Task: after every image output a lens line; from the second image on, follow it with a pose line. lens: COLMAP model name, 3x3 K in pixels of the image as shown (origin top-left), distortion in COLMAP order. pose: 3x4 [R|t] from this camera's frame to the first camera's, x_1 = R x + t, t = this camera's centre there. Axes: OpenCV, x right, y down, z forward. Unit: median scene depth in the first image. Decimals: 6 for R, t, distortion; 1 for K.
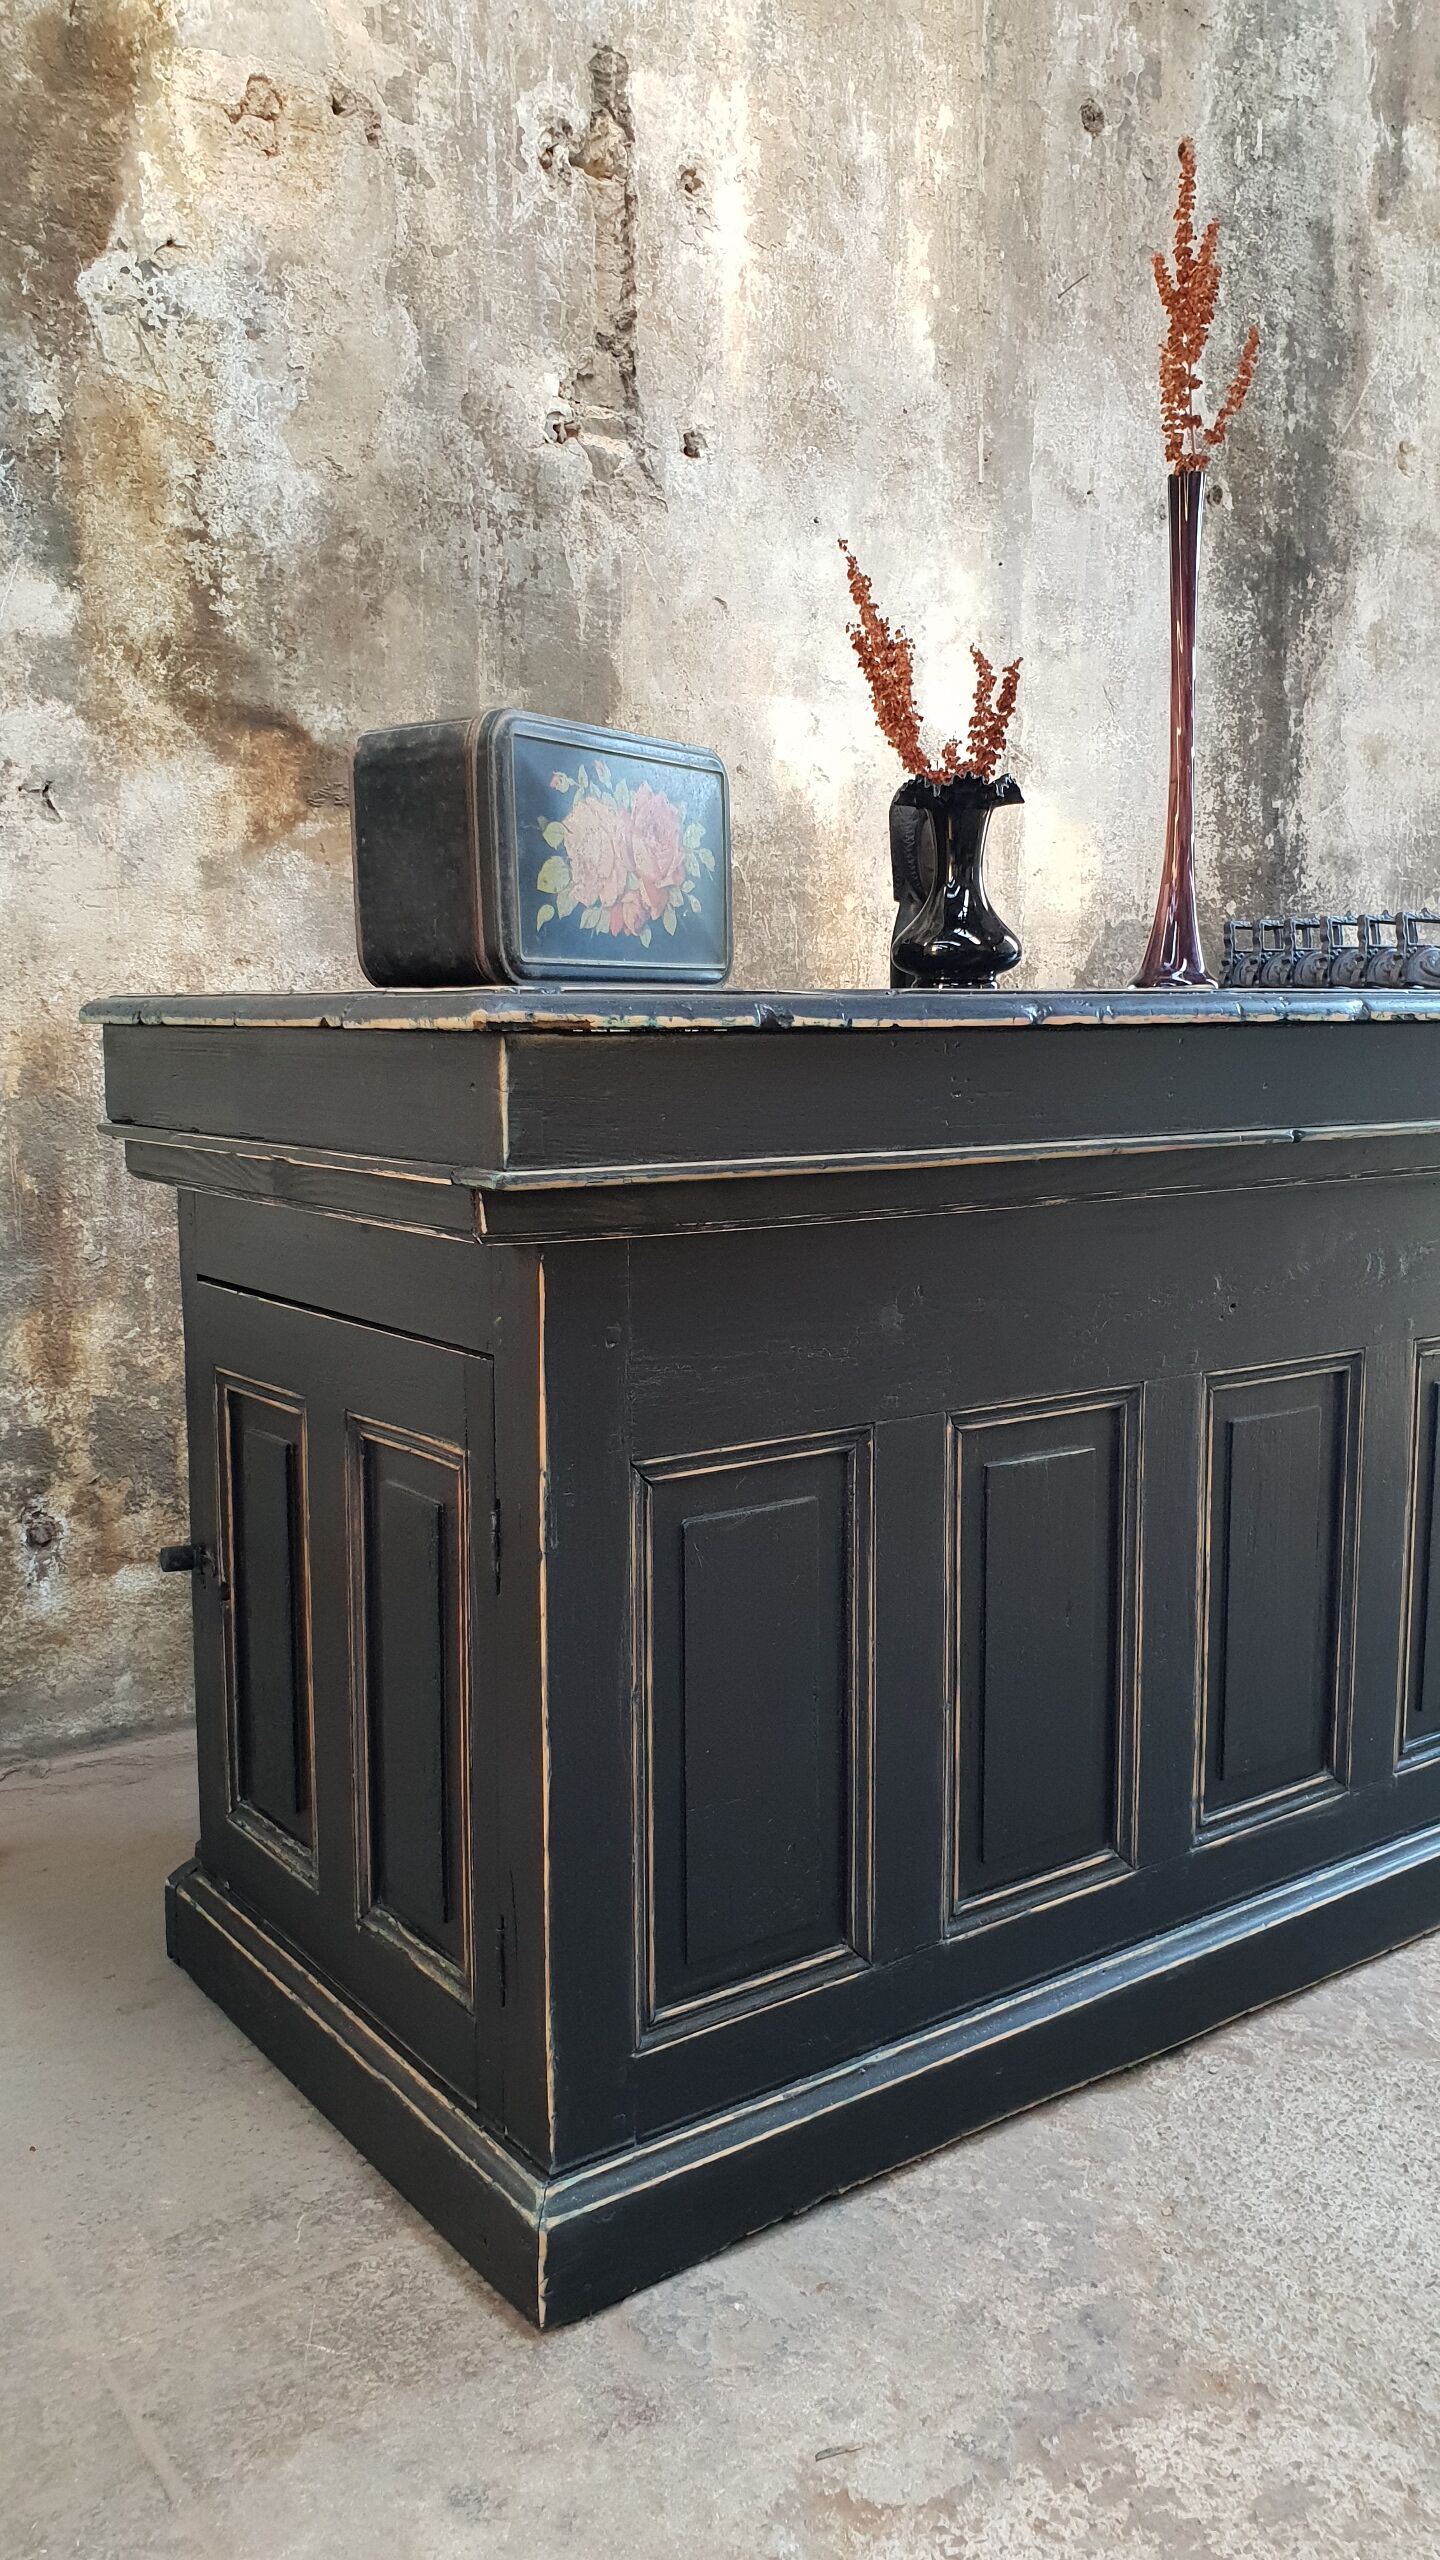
lens RADIAL K [[2023.5, 0, 747.3], [0, 2023.5, 1266.0], [0, 0, 1]] dist [-0.019024, 0.042504]
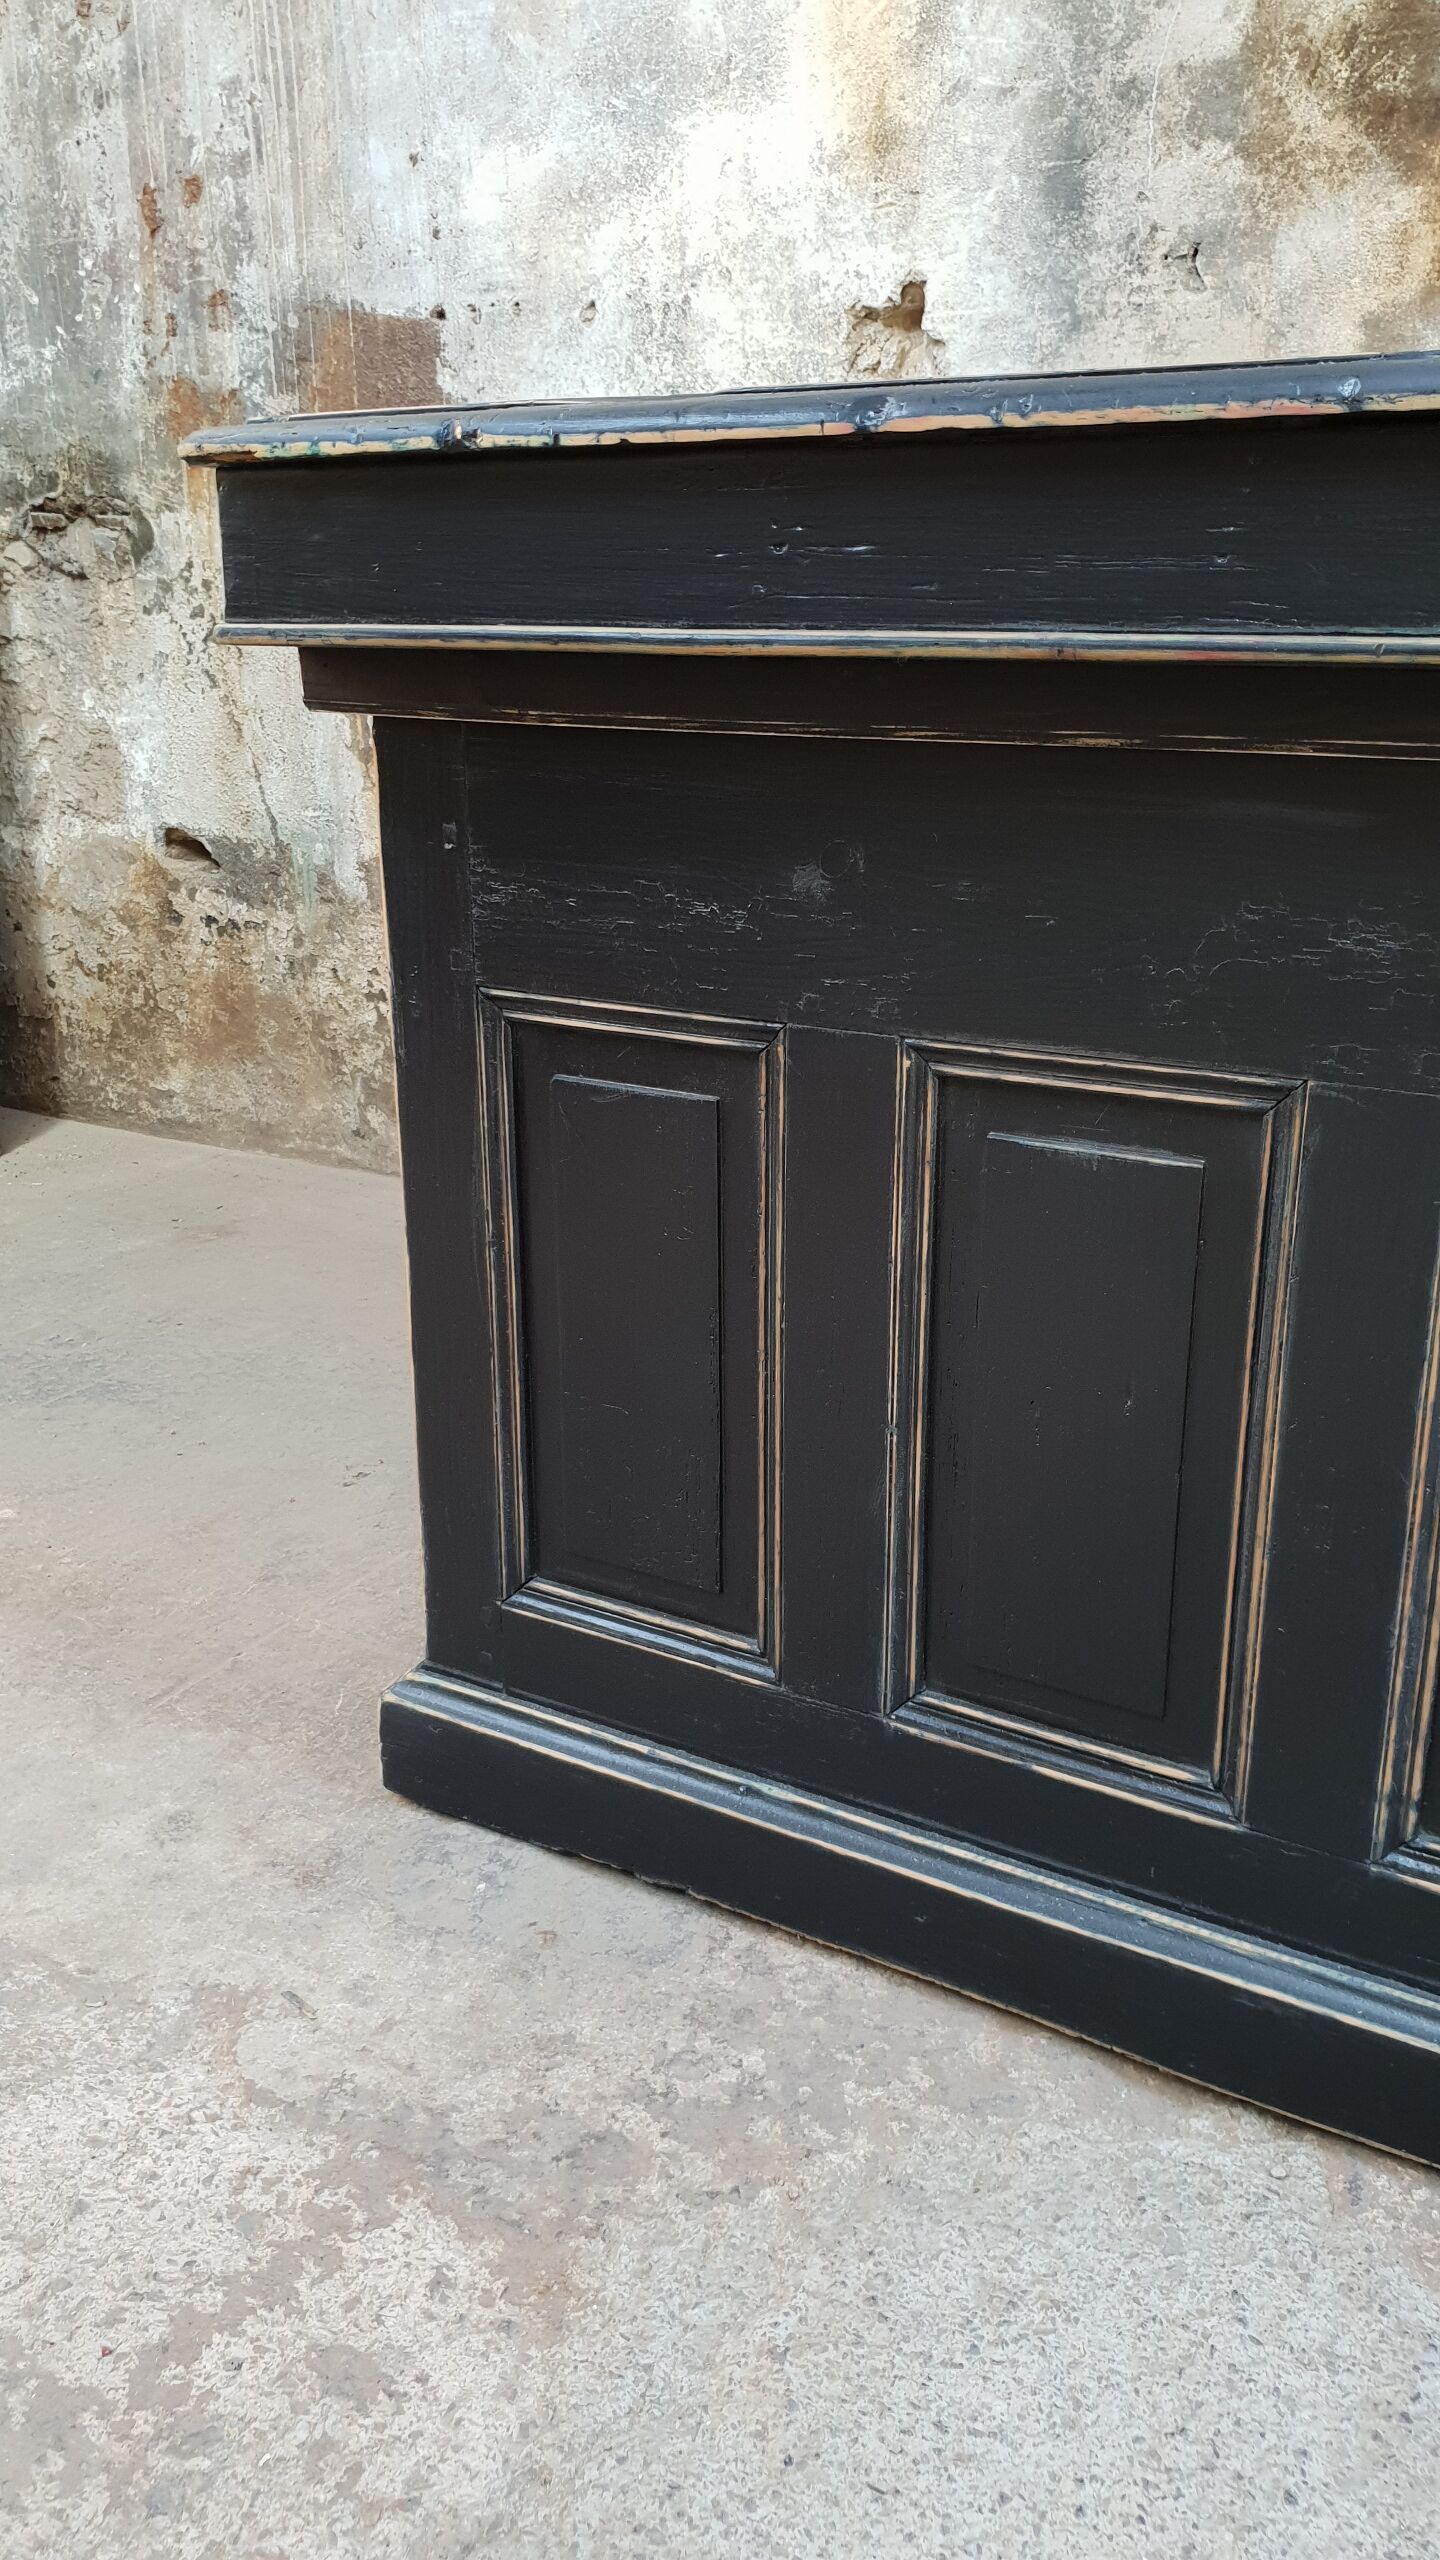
lens RADIAL K [[2023.5, 0, 749.0], [0, 2023.5, 1268.1], [0, 0, 1]] dist [-0.019024, 0.042504]
pose [[0.391037, 0.290882, -0.873200, 0.670547], [-0.115281, 0.956751, 0.267090, -0.028498], [0.913127, -0.003779, 0.407659, 0.614533]]
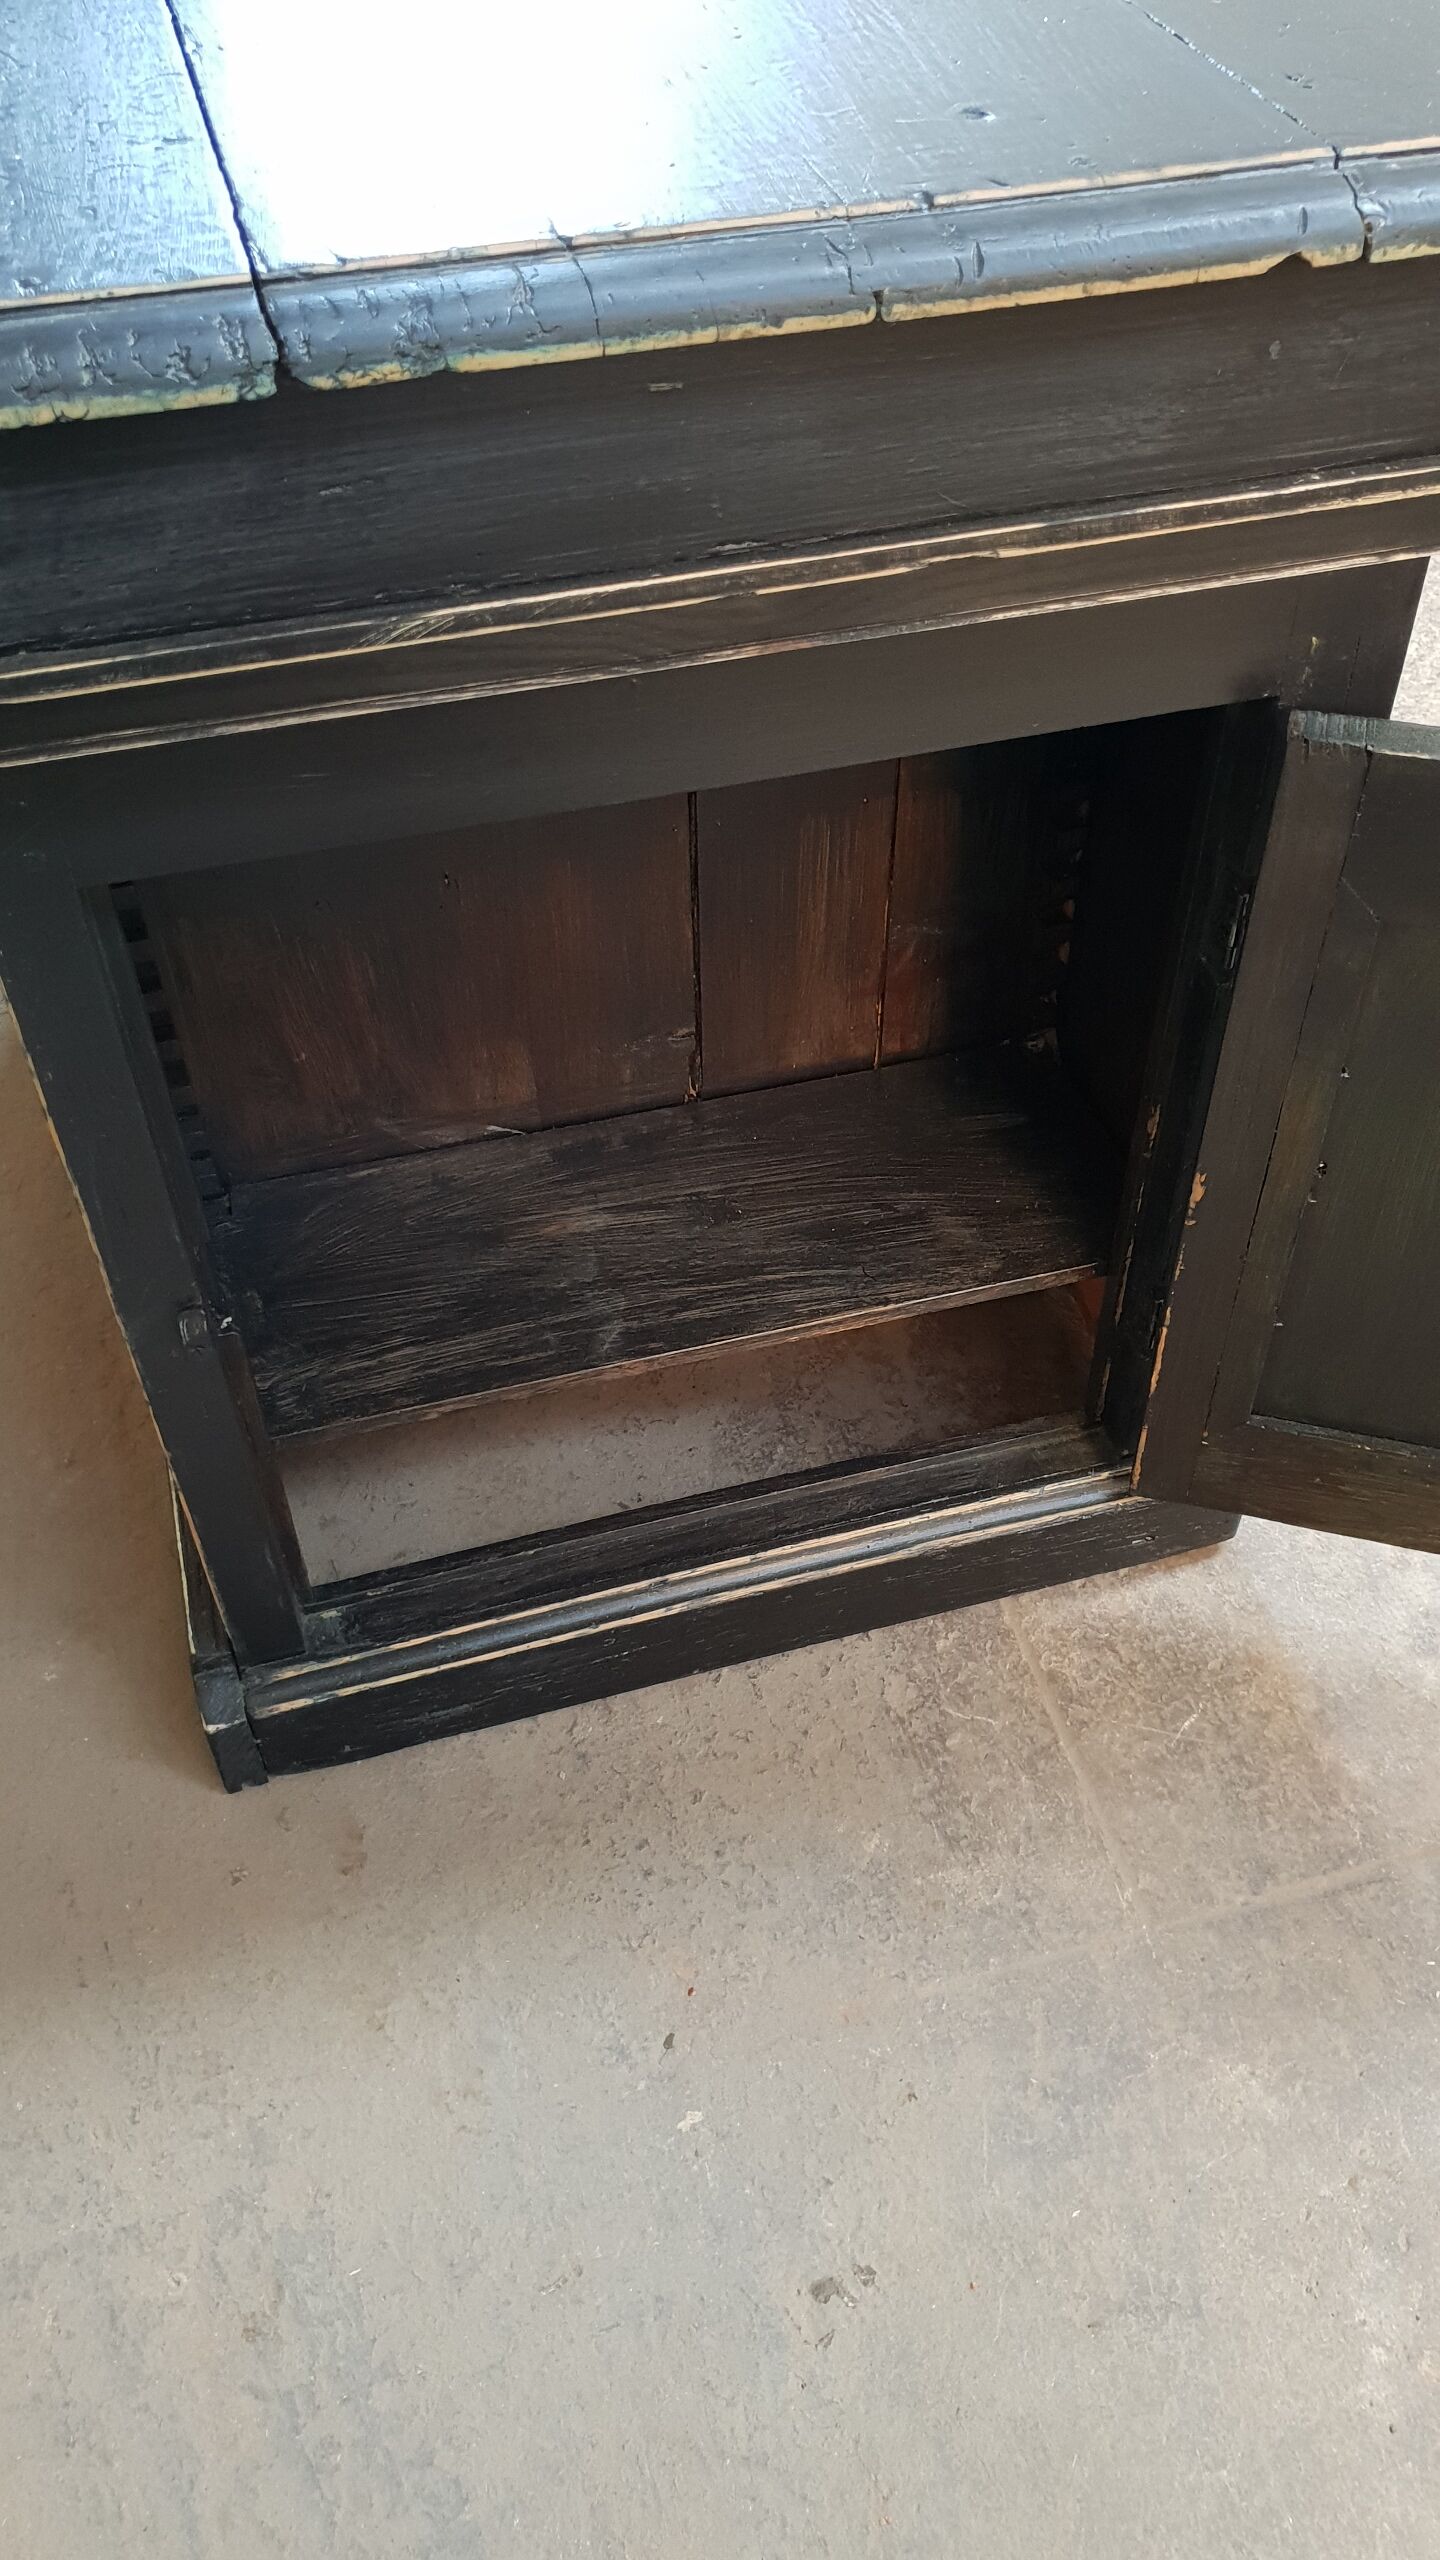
lens RADIAL K [[2023.5, 0, 713.1], [0, 2023.5, 1285.7], [0, 0, 1]] dist [-0.019024, 0.042504]
pose [[0.357925, -0.687676, 0.631658, -0.620475], [0.135299, 0.707530, 0.693610, -0.252305], [-0.923896, -0.162797, 0.346285, 0.749012]]
